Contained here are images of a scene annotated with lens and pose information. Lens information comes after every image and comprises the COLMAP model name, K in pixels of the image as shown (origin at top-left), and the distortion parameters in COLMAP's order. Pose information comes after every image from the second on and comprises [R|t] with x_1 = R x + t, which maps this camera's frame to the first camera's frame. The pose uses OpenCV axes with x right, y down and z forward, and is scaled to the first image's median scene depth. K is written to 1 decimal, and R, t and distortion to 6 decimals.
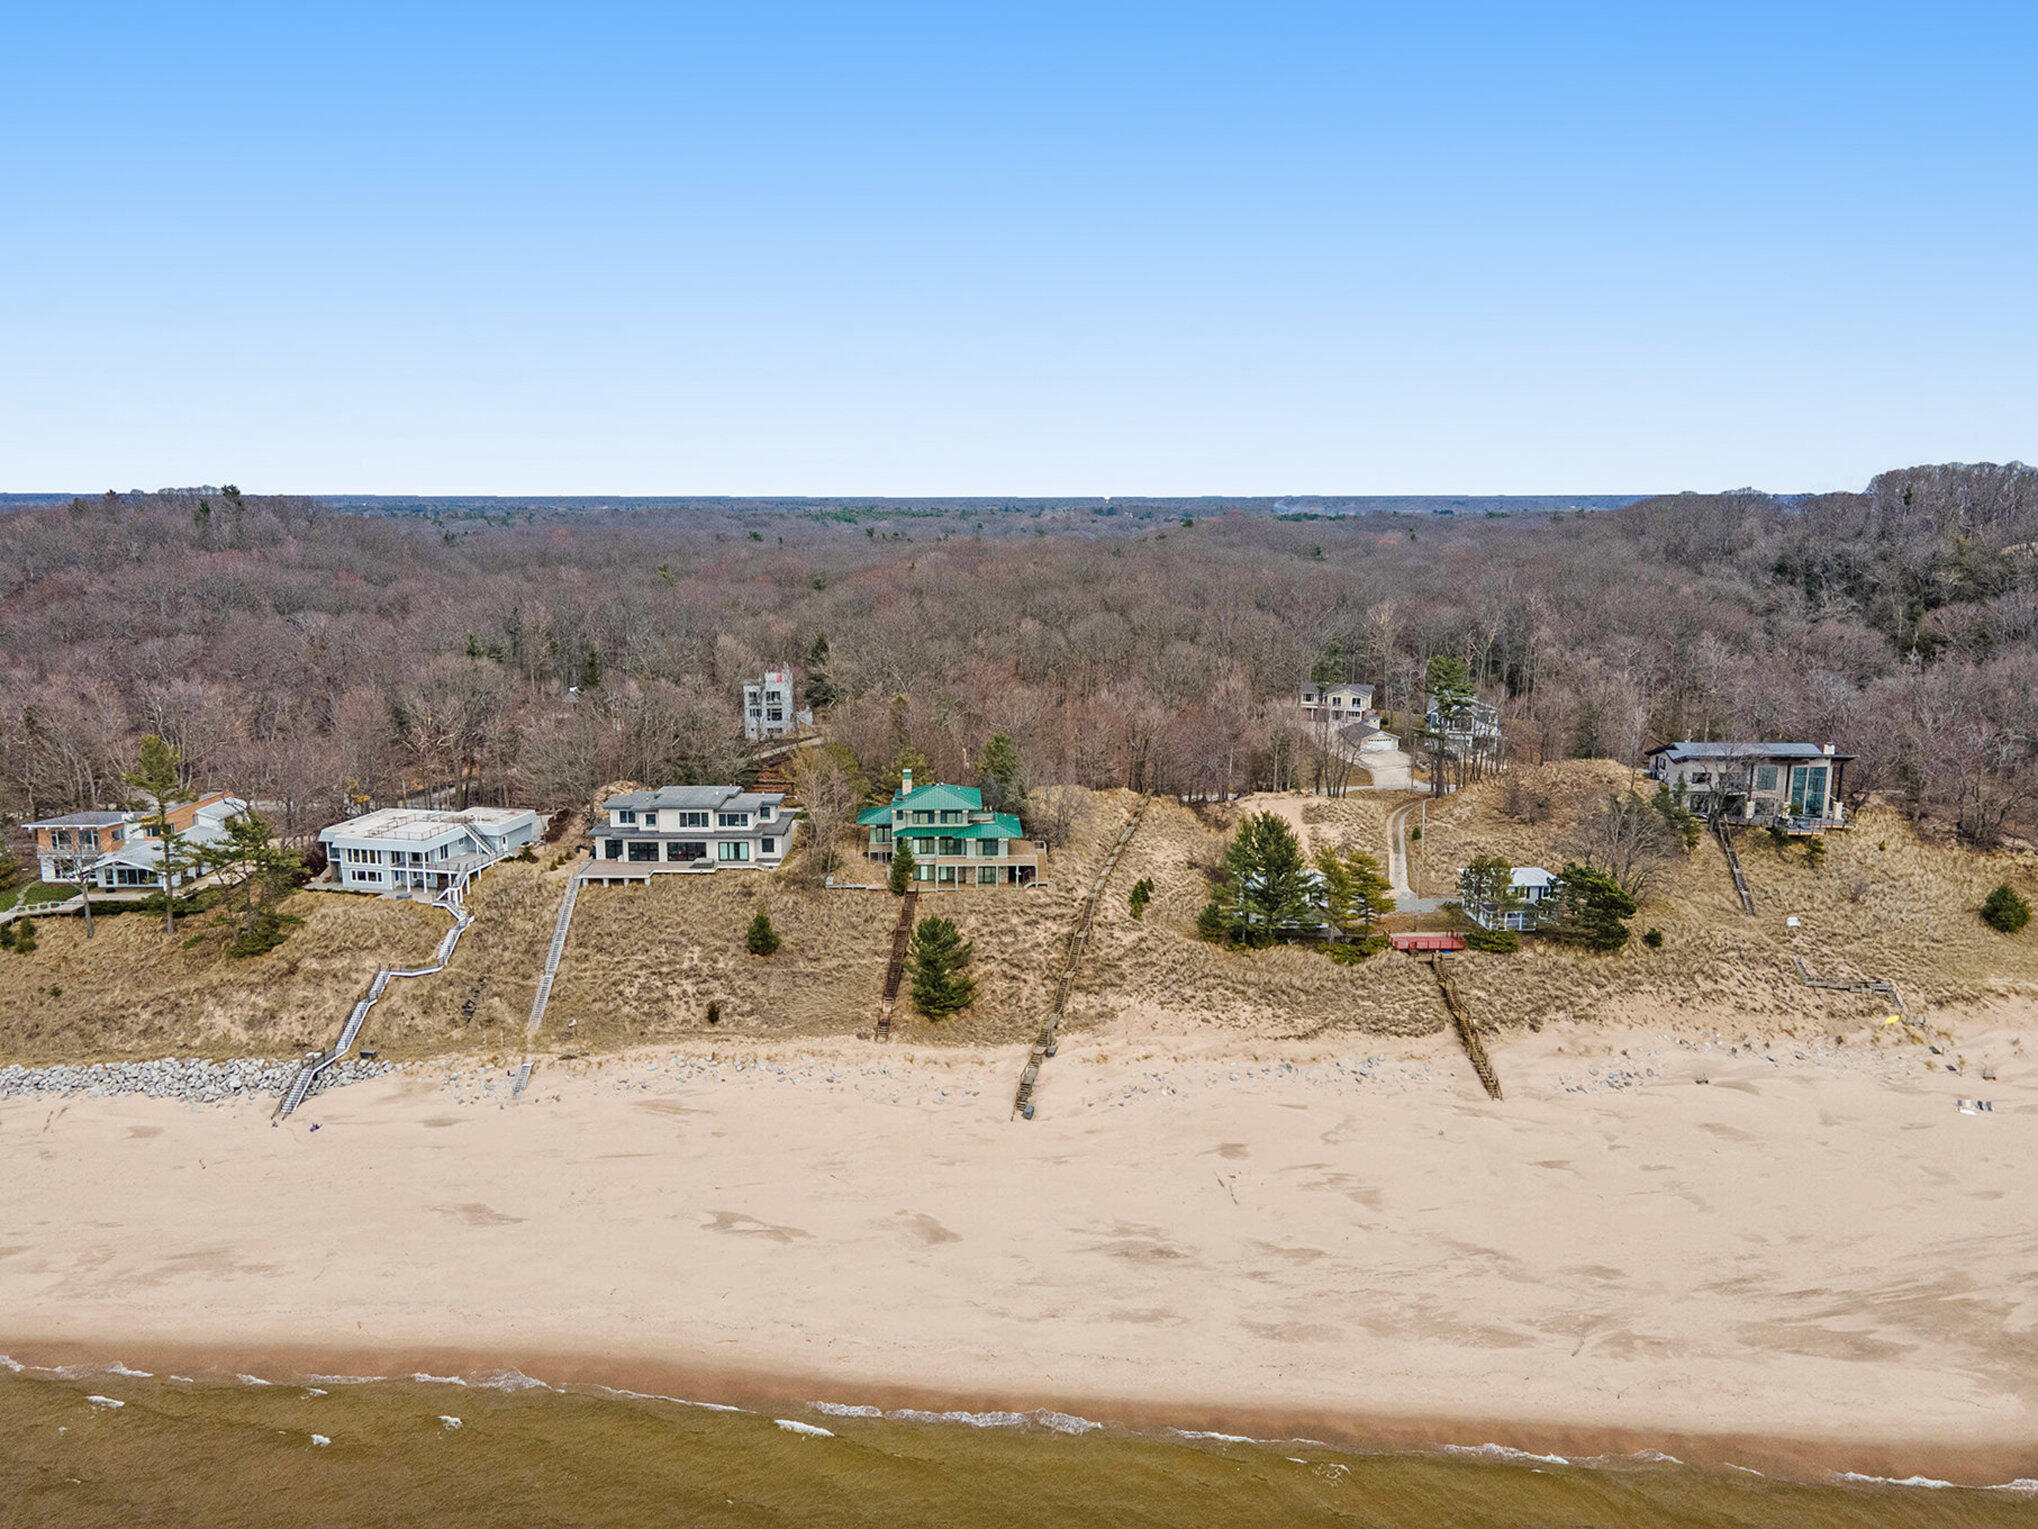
lens RADIAL K [[1476.2, 0, 1018.7], [0, 1476.2, 762.7], [0, 0, 1]] dist [0.027321, 0.001708]
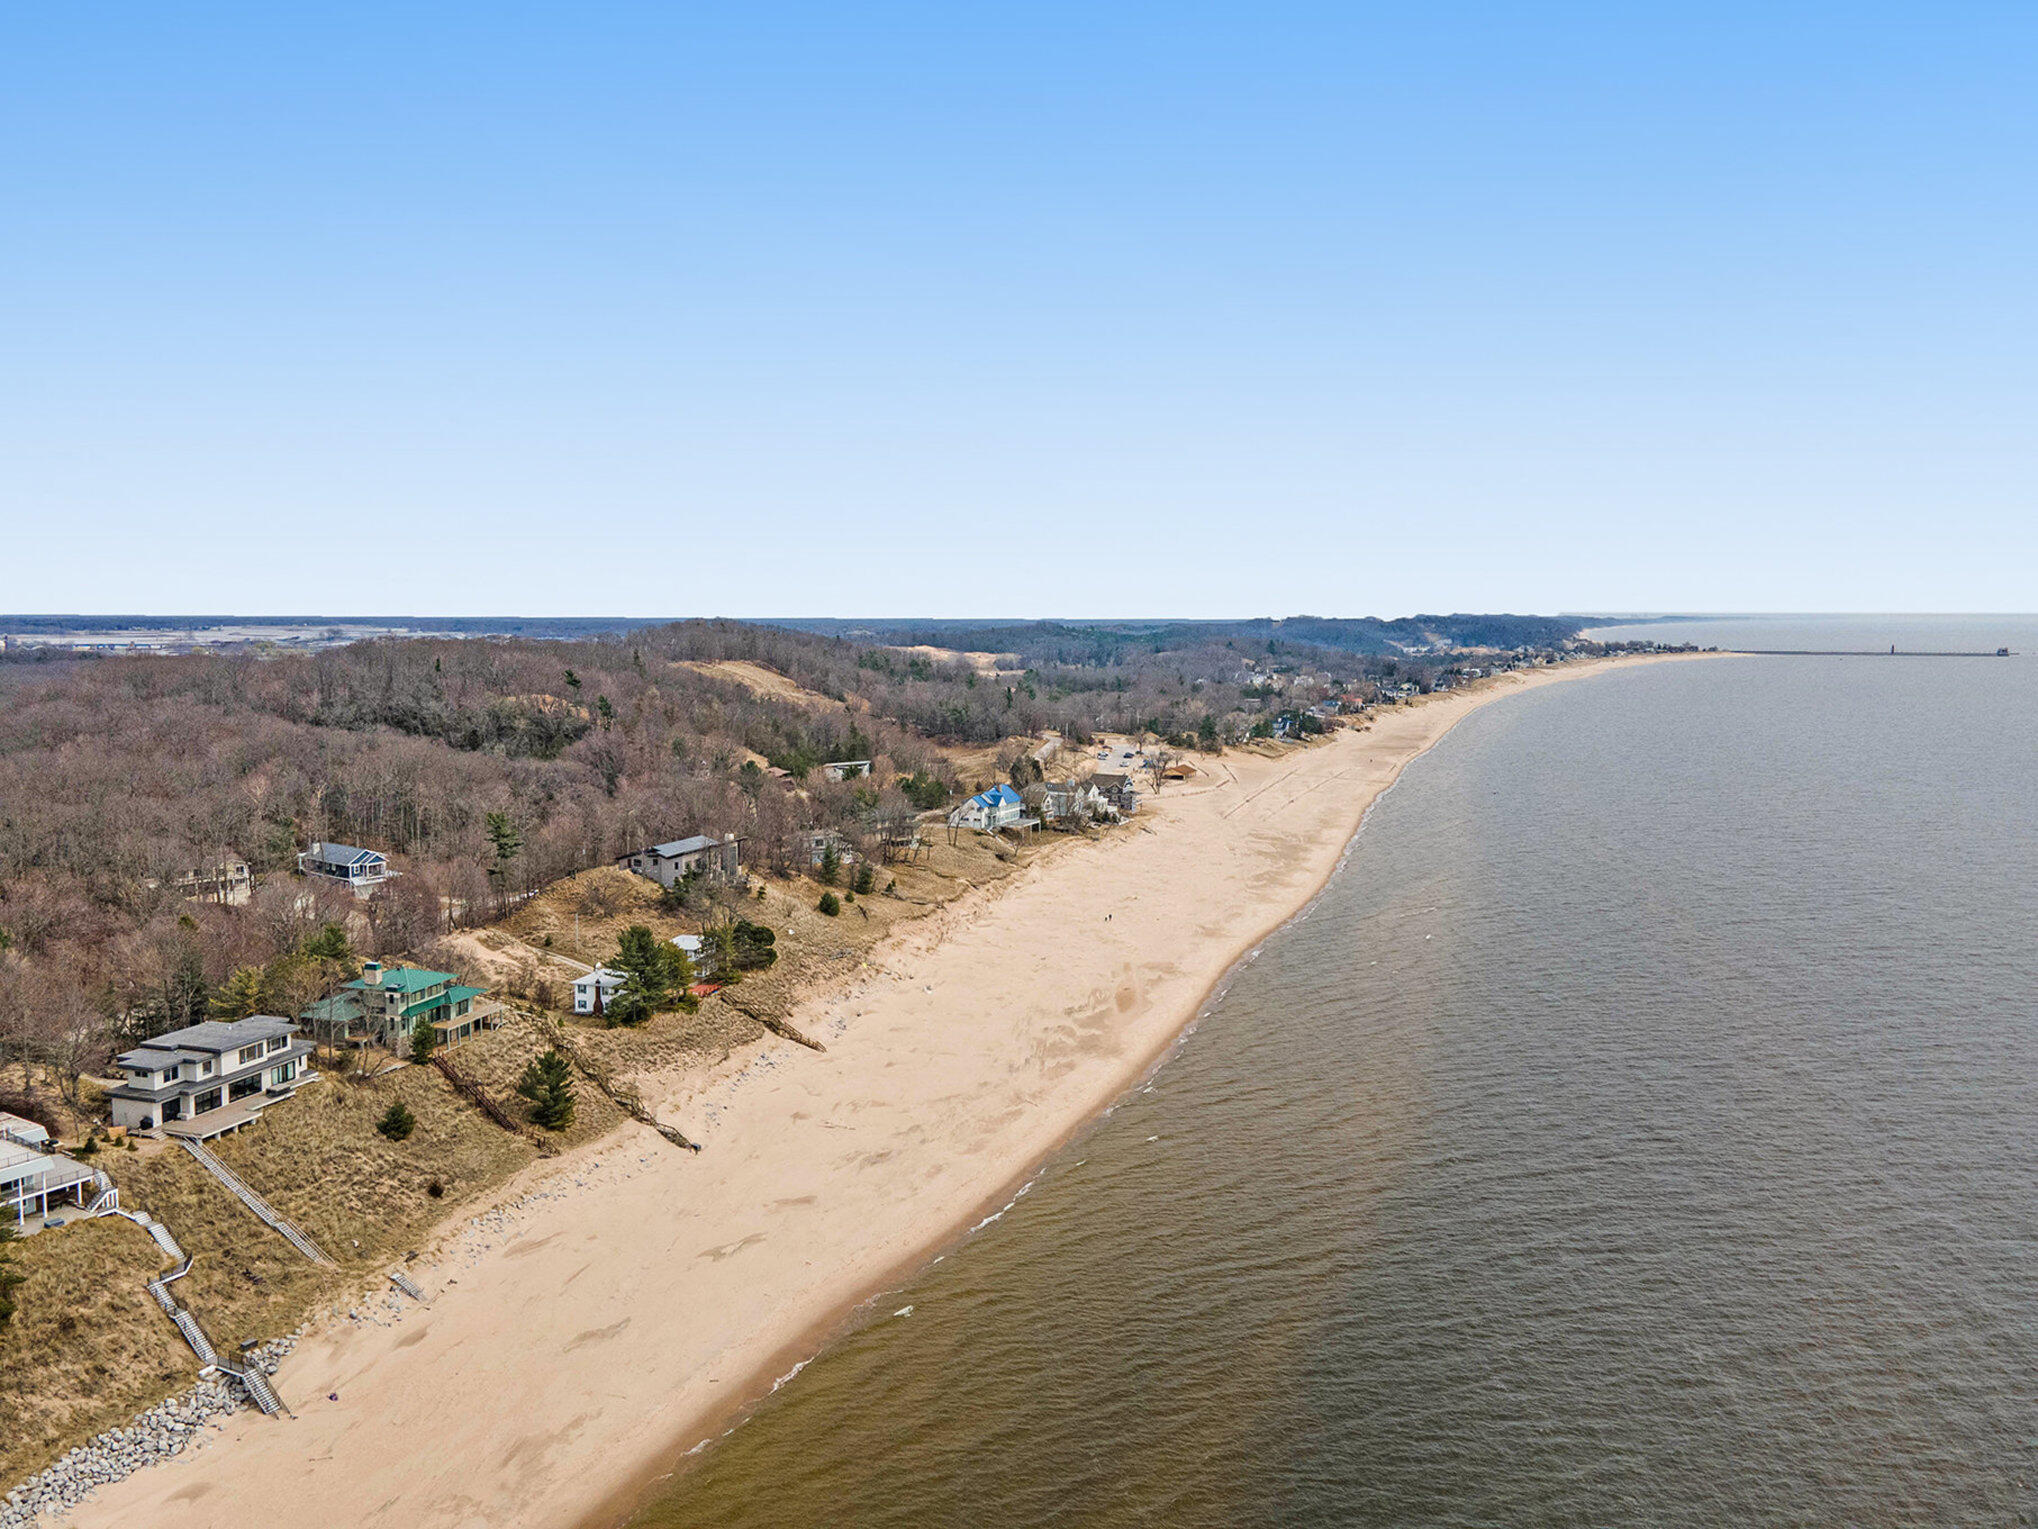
lens RADIAL K [[1476.2, 0, 1016.9], [0, 1476.2, 764.7], [0, 0, 1]] dist [0.027321, 0.001708]
pose [[0.317313, -0.090394, 0.944003, -1.196786], [0.155590, 0.986920, 0.042204, -0.141847], [-0.935470, 0.133486, 0.327227, 0.176320]]
